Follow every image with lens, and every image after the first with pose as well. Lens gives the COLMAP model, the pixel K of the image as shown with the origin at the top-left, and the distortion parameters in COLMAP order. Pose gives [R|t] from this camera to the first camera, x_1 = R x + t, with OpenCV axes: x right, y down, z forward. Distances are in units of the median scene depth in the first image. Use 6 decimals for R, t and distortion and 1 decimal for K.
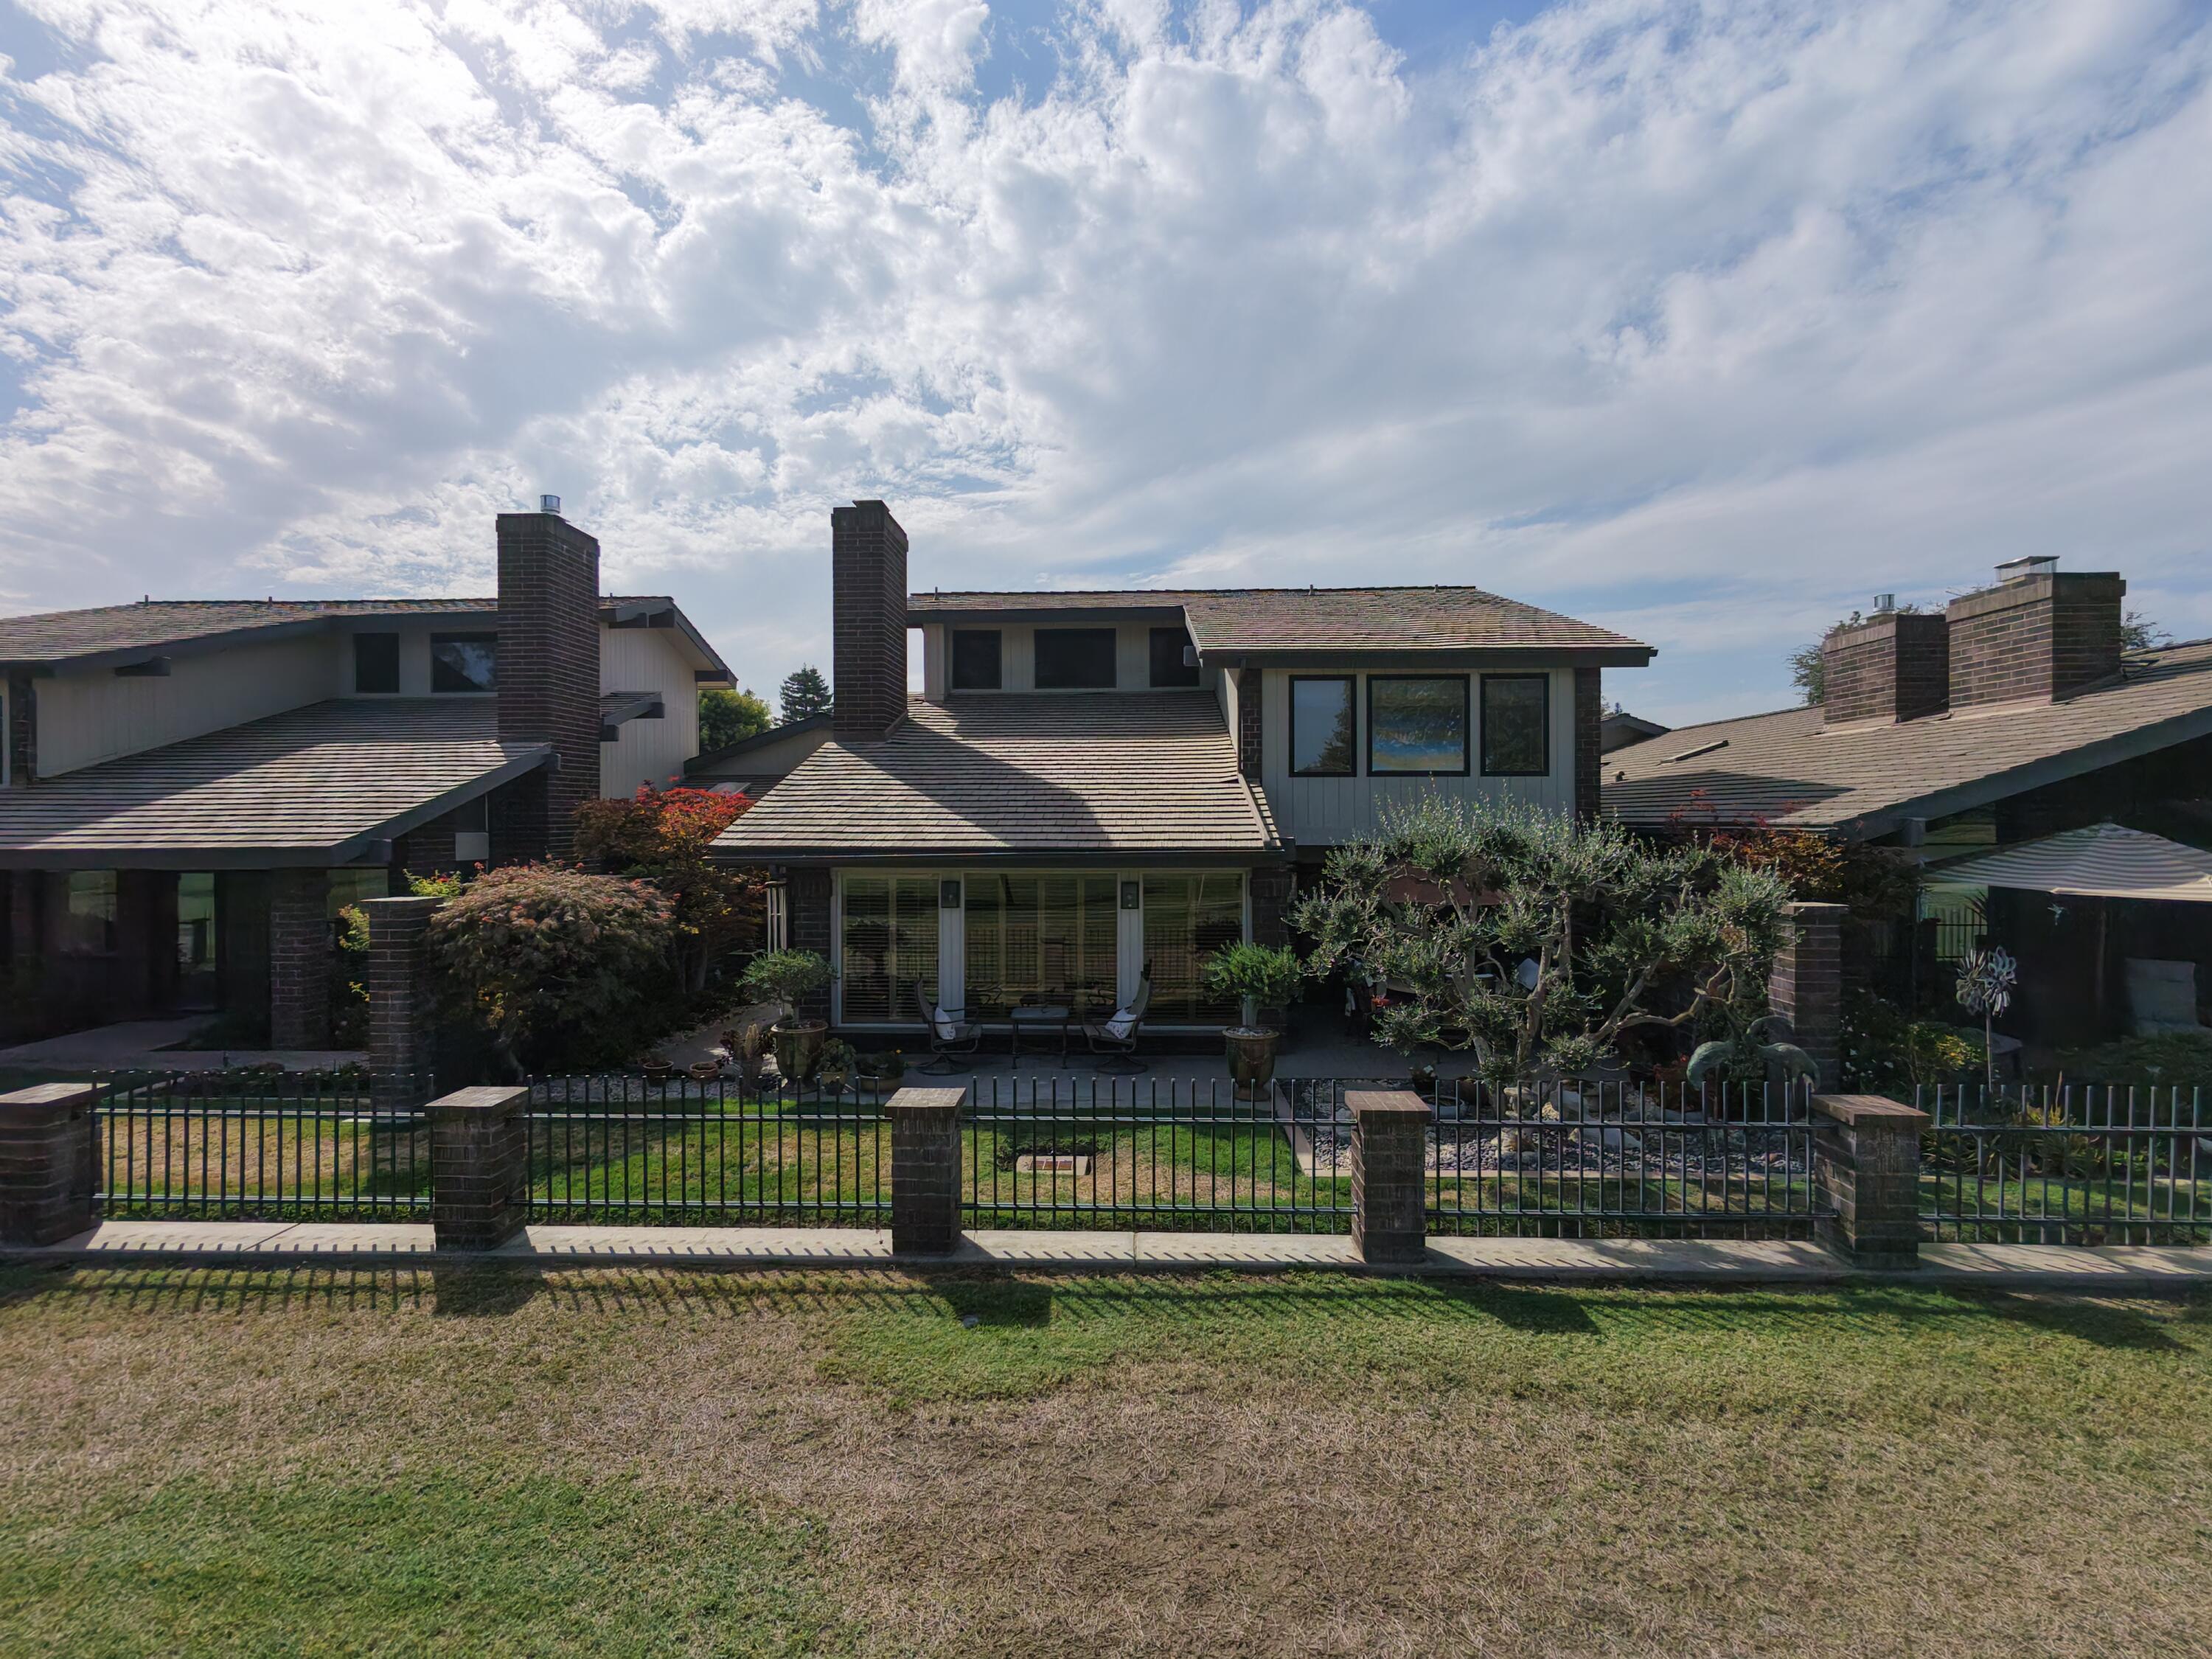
lens RADIAL K [[1059.7, 0, 1105.7], [0, 1059.7, 832.6], [0, 0, 1]] dist [-0.004011, 0.003764]
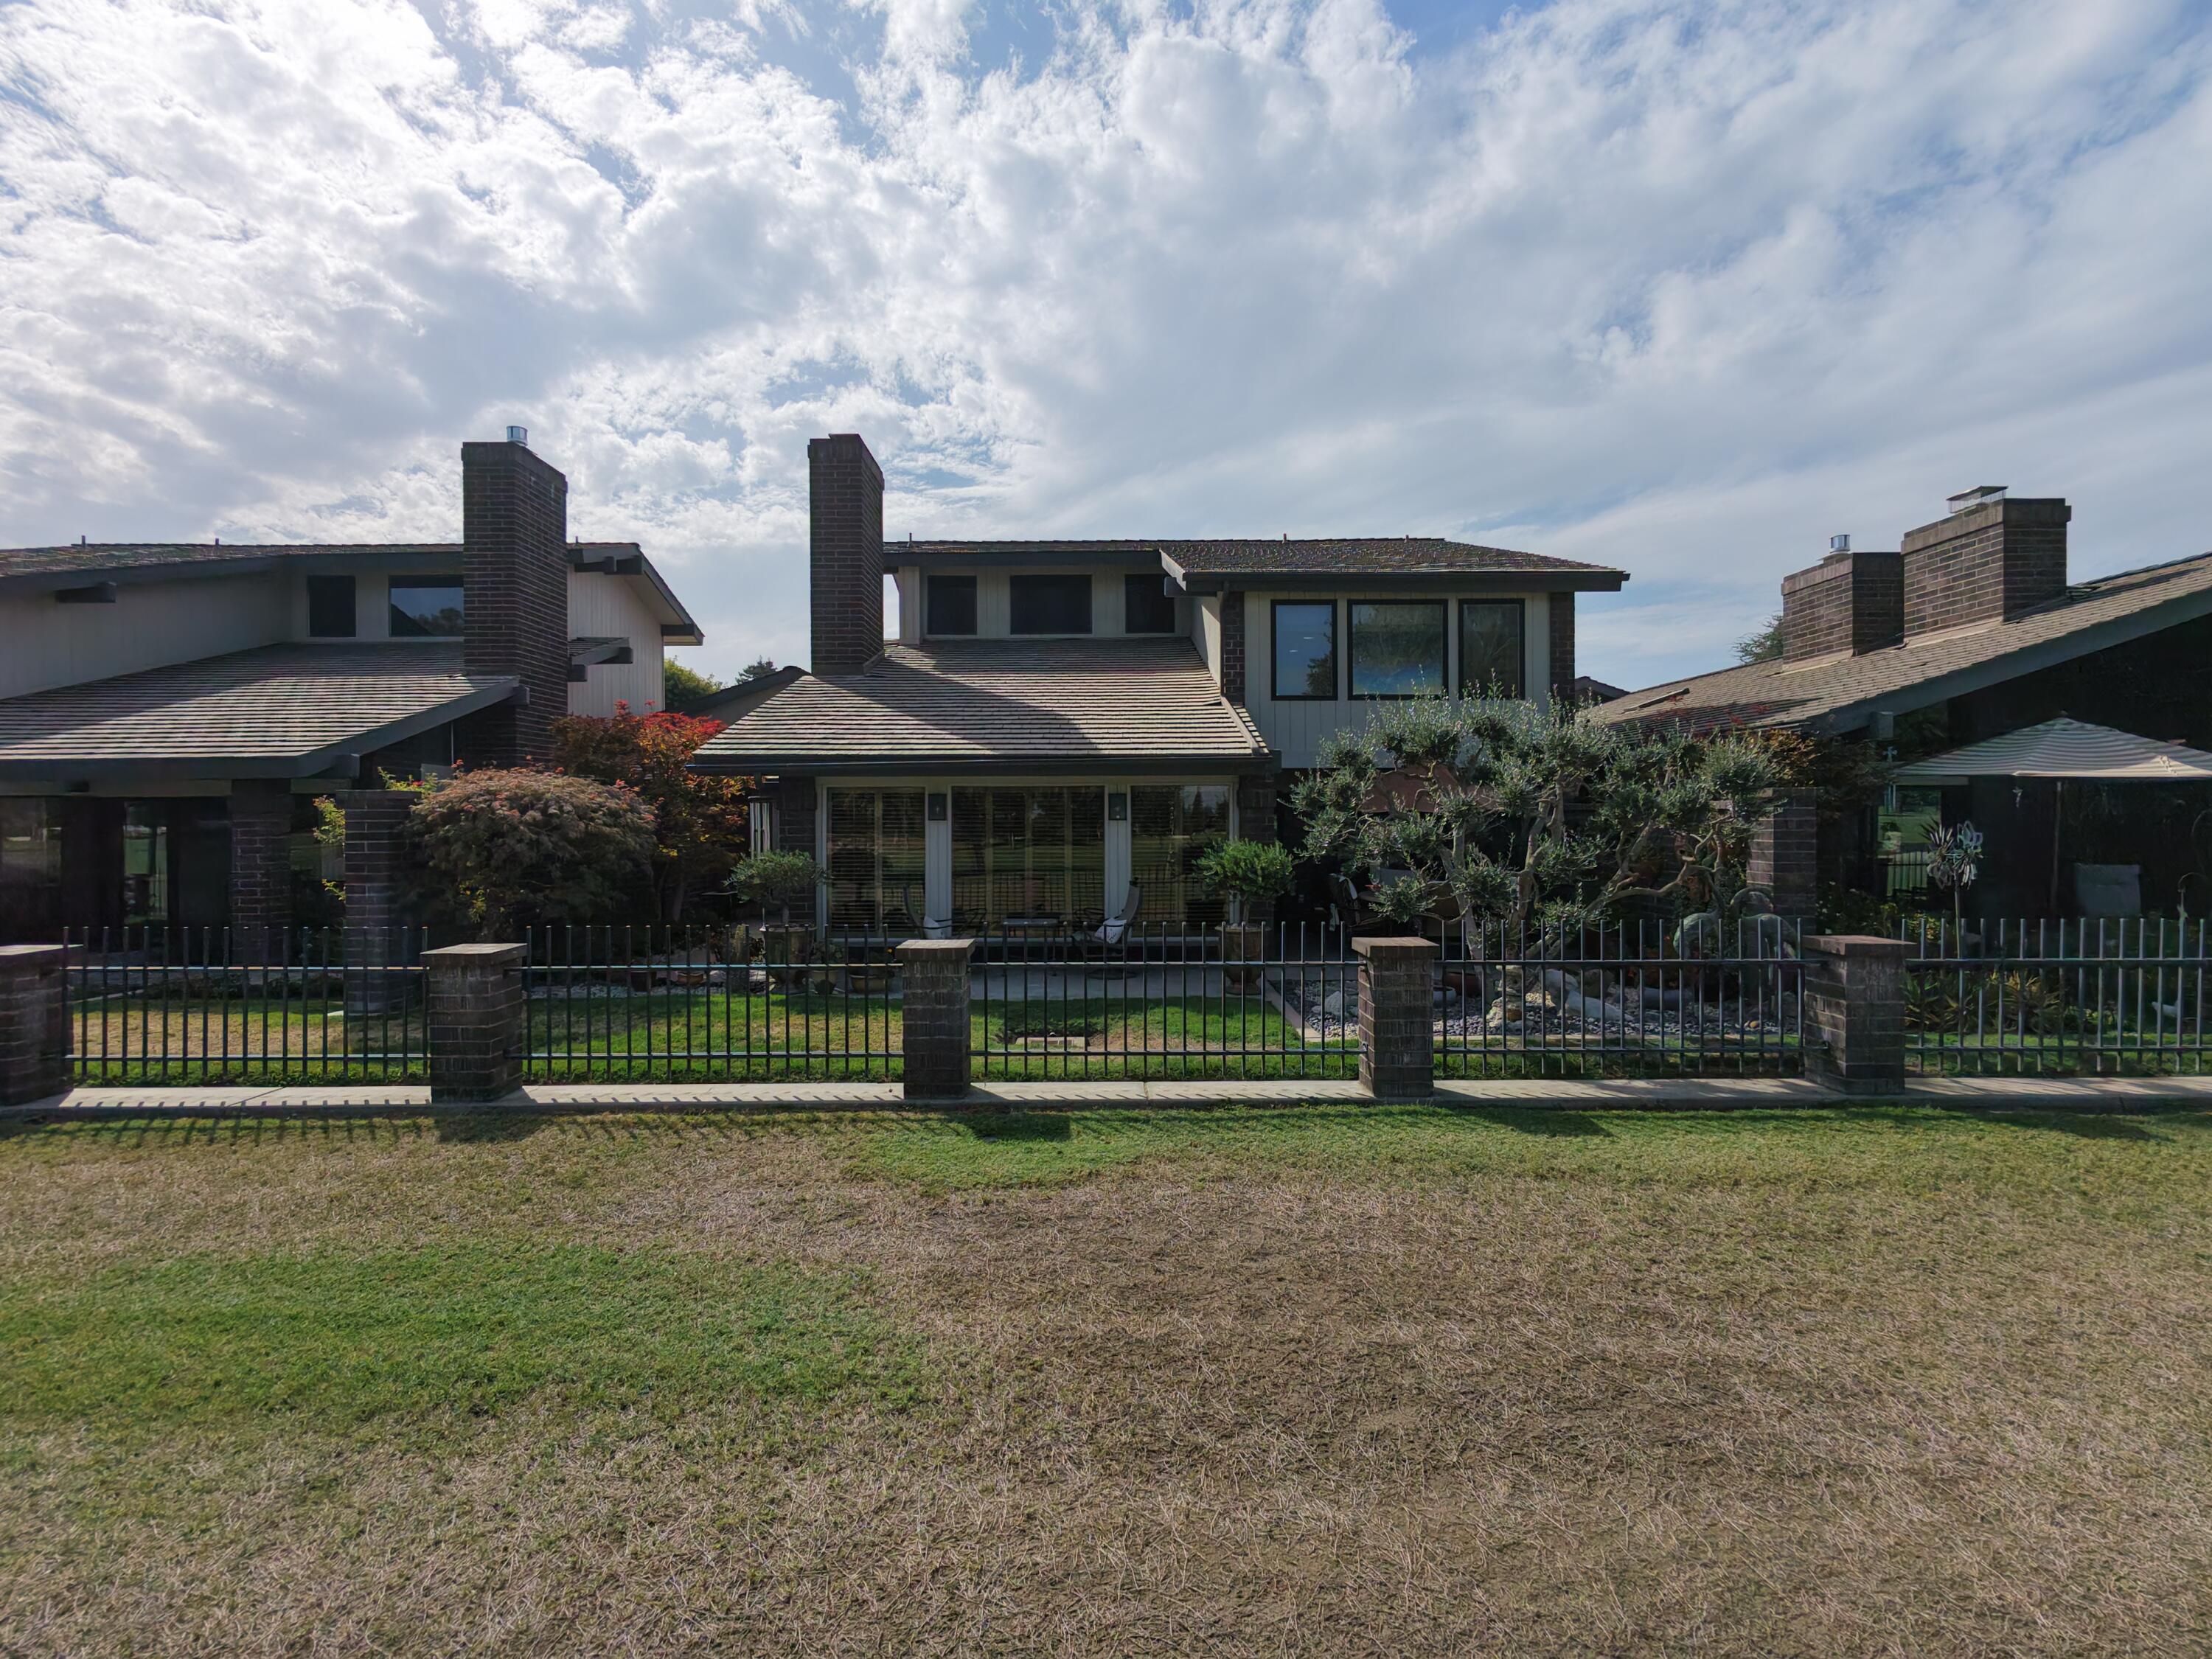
lens RADIAL K [[1059.7, 0, 1102.8], [0, 1059.7, 841.7], [0, 0, 1]] dist [-0.004011, 0.003764]
pose [[0.999178, -0.003595, 0.040369, -0.045657], [0.003663, 0.999992, -0.001599, 0.135005], [-0.040363, 0.001745, 0.999184, -0.000455]]
